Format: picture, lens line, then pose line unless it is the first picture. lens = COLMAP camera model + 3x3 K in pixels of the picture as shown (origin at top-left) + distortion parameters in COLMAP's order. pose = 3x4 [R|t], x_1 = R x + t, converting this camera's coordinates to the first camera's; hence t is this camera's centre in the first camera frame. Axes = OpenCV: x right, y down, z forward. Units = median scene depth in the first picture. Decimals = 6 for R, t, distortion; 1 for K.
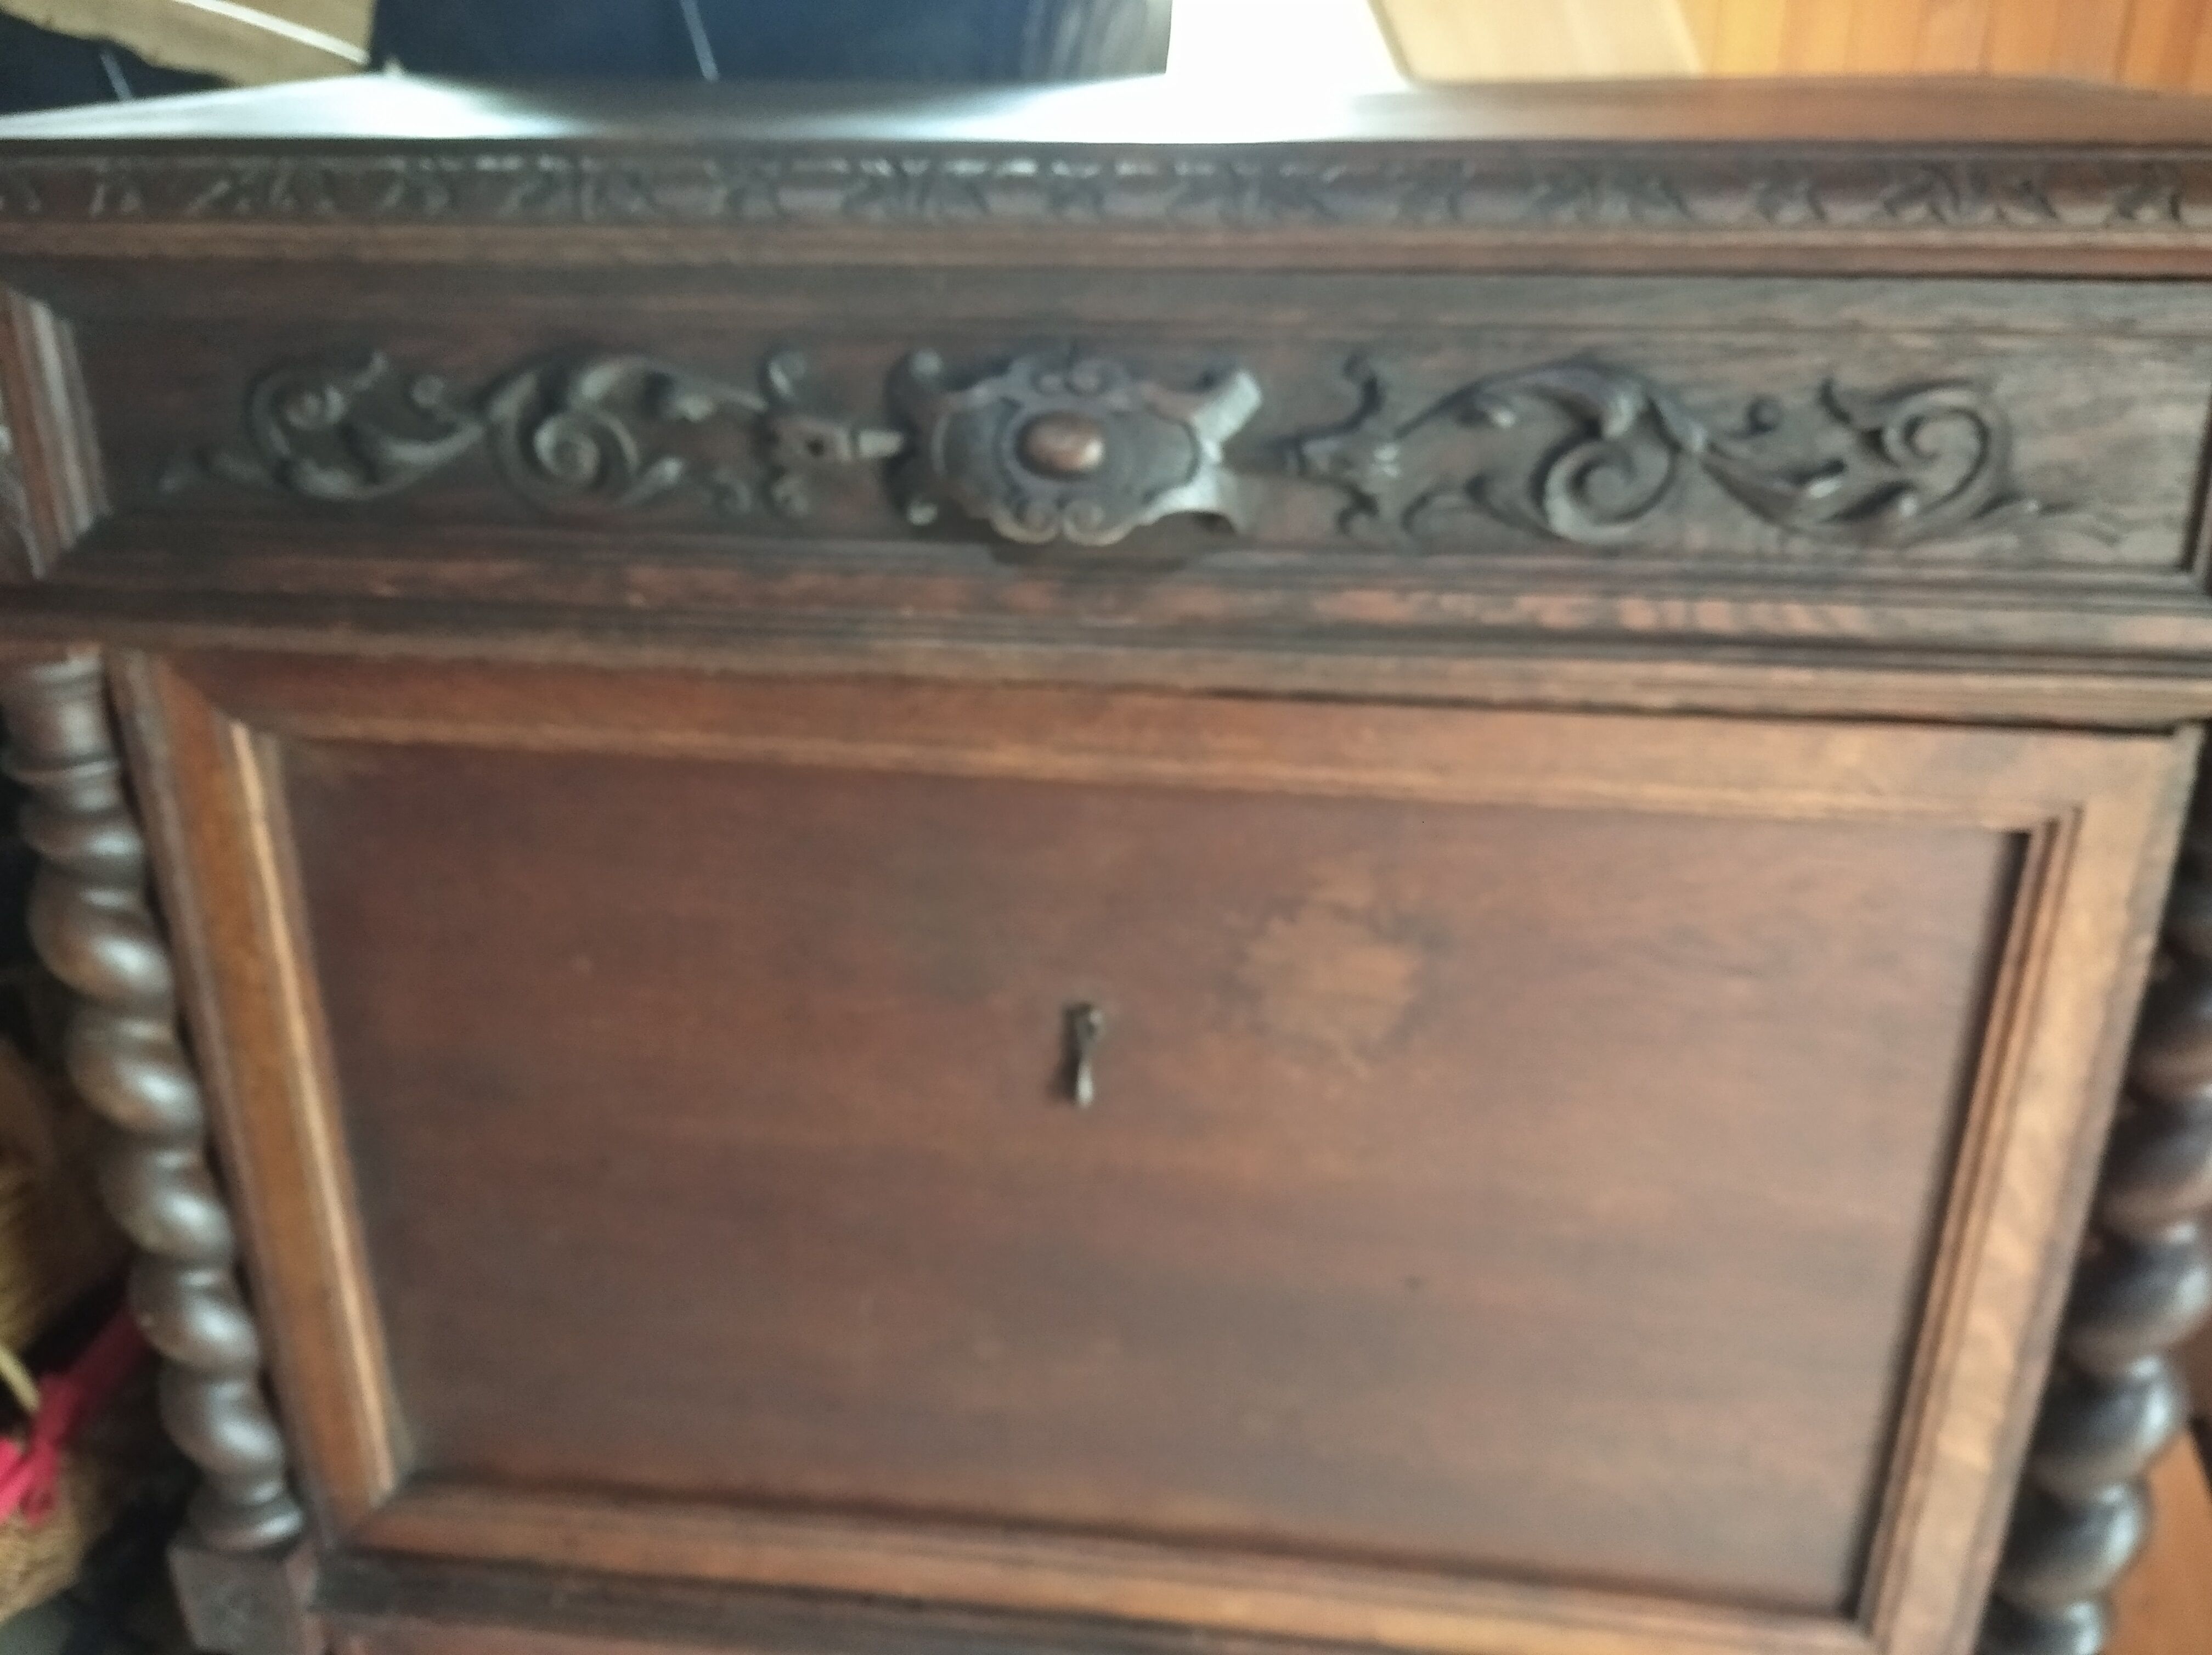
lens RADIAL K [[1812.6, 0, 1138.9], [0, 1812.6, 821.4], [0, 0, 1]] dist [0.042455, -0.088618]
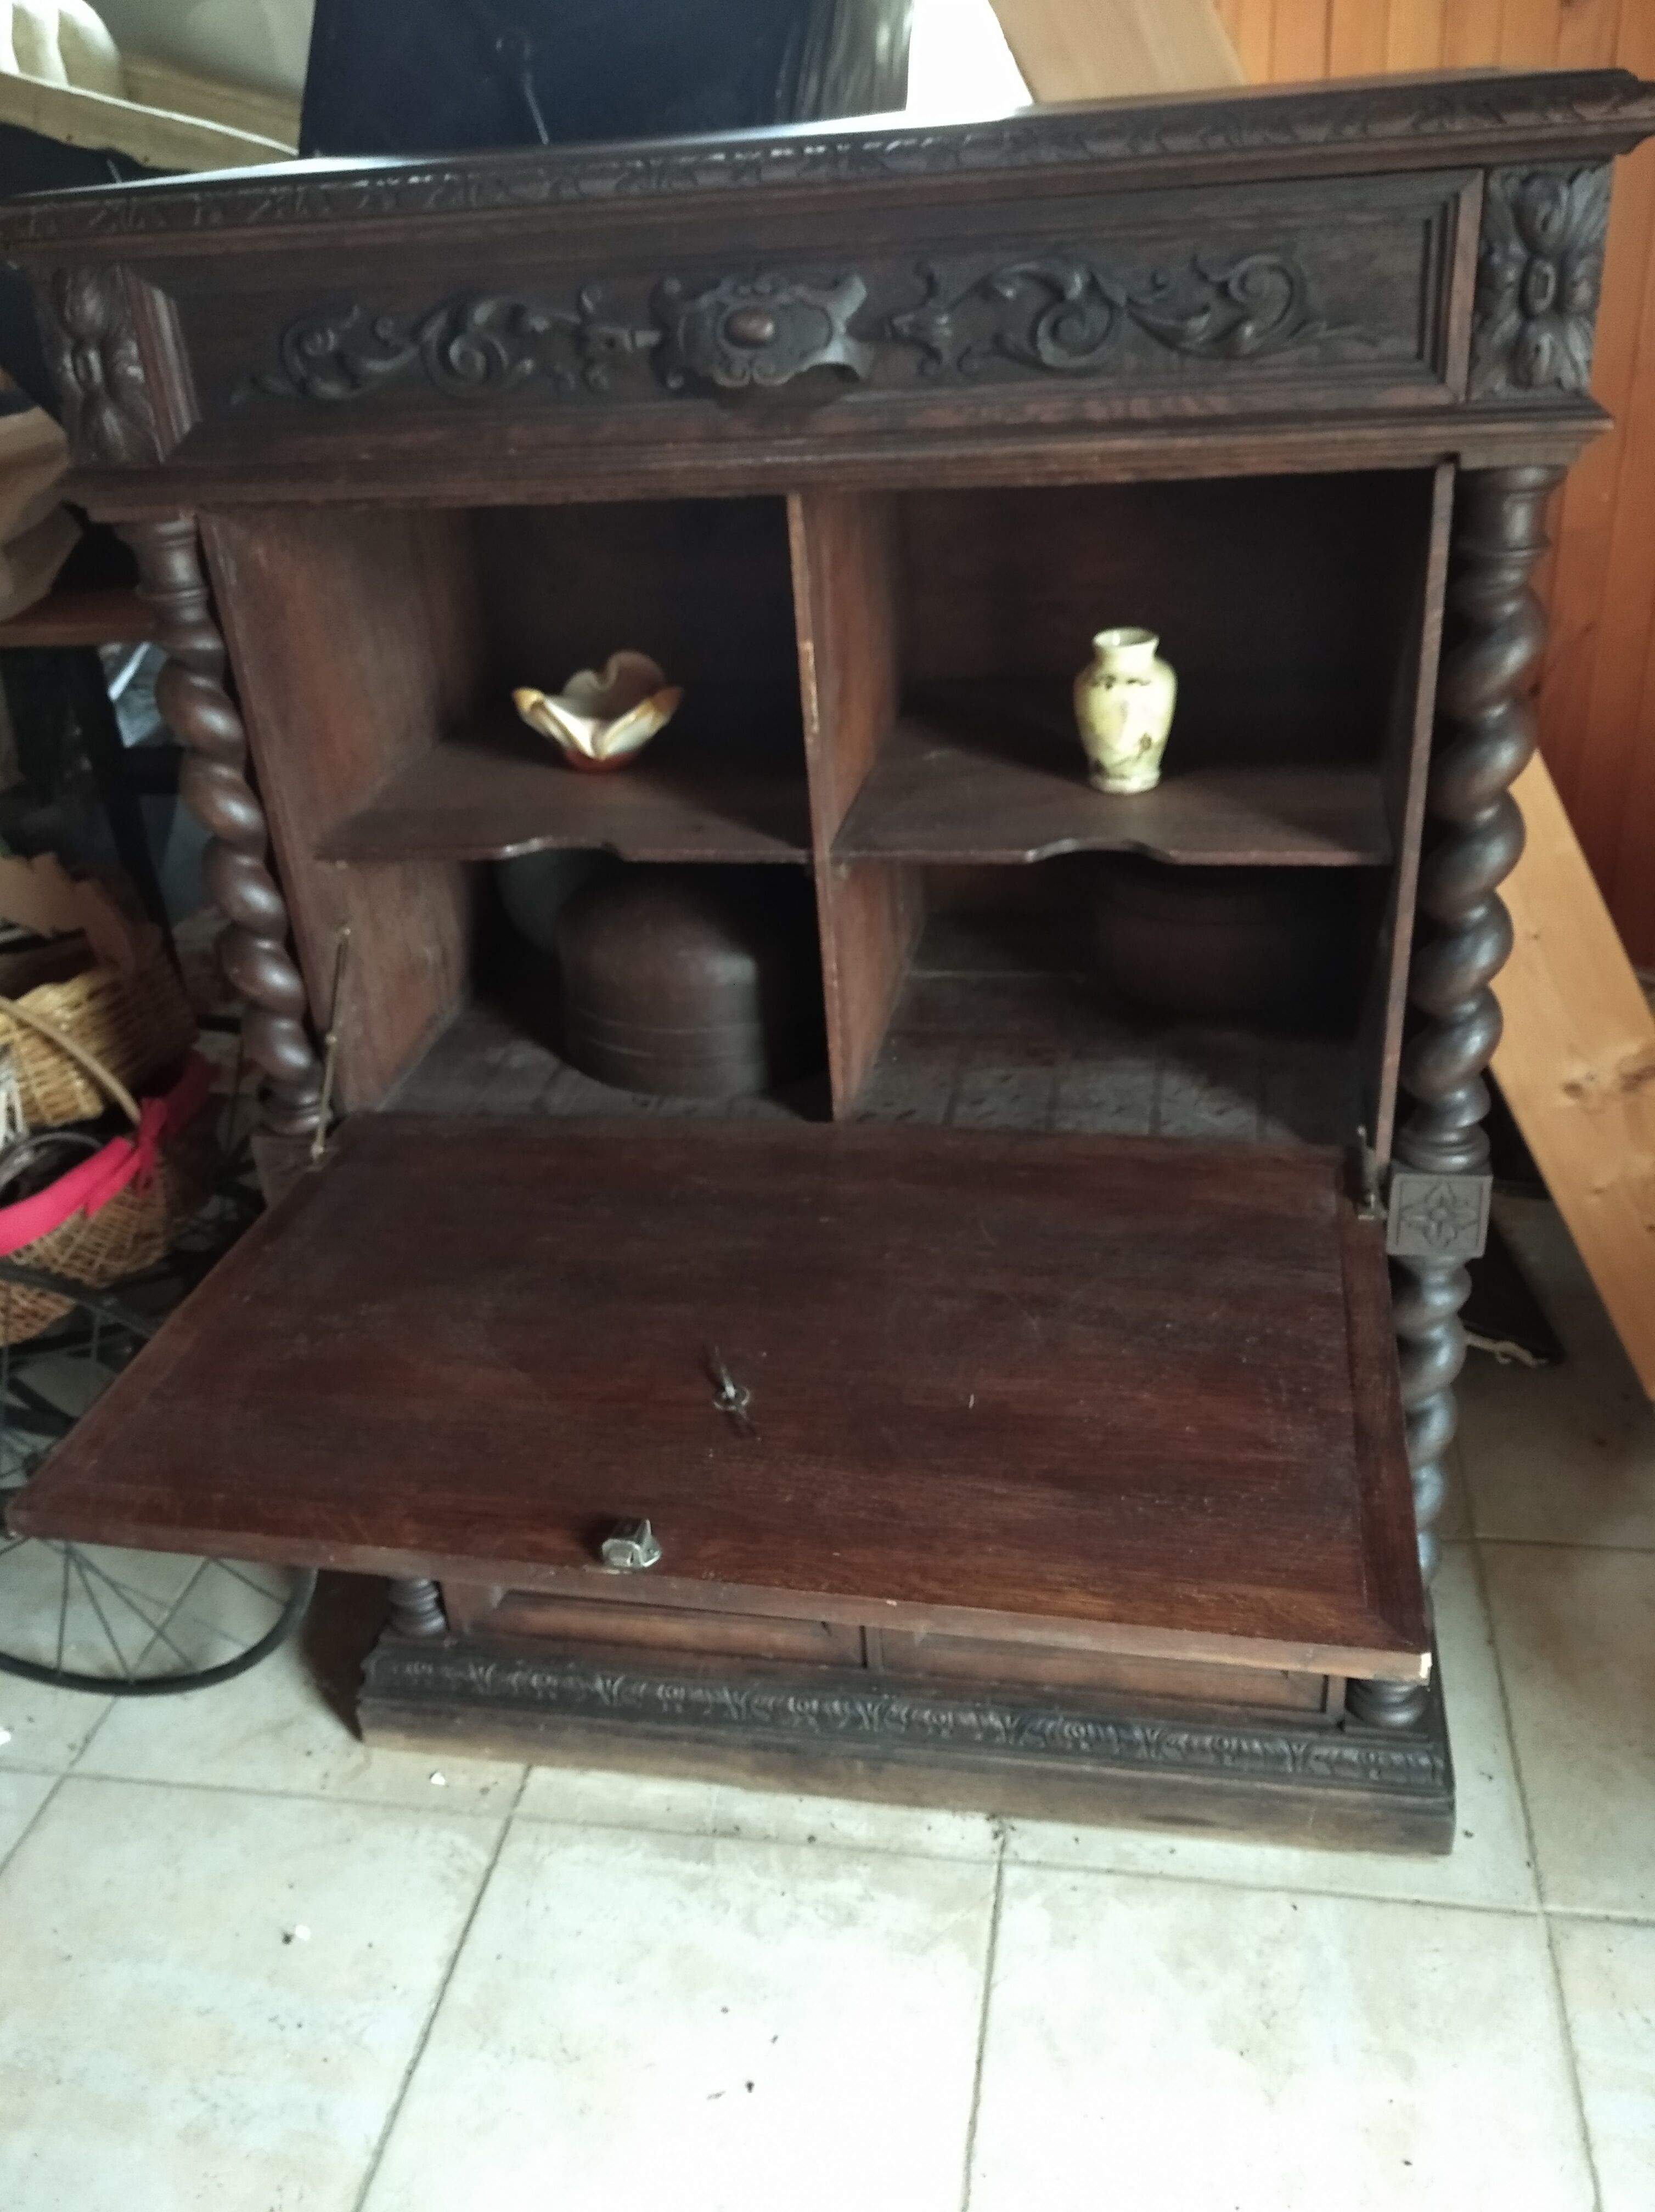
lens RADIAL K [[1814.2, 0, 859.5], [0, 1814.2, 1096.5], [0, 0, 1]] dist [0.047524, -0.086795]
pose [[0.995407, -0.025134, -0.092380, 0.197467], [0.032987, 0.995878, 0.084491, 0.367257], [0.089875, -0.087150, 0.992133, -0.745511]]
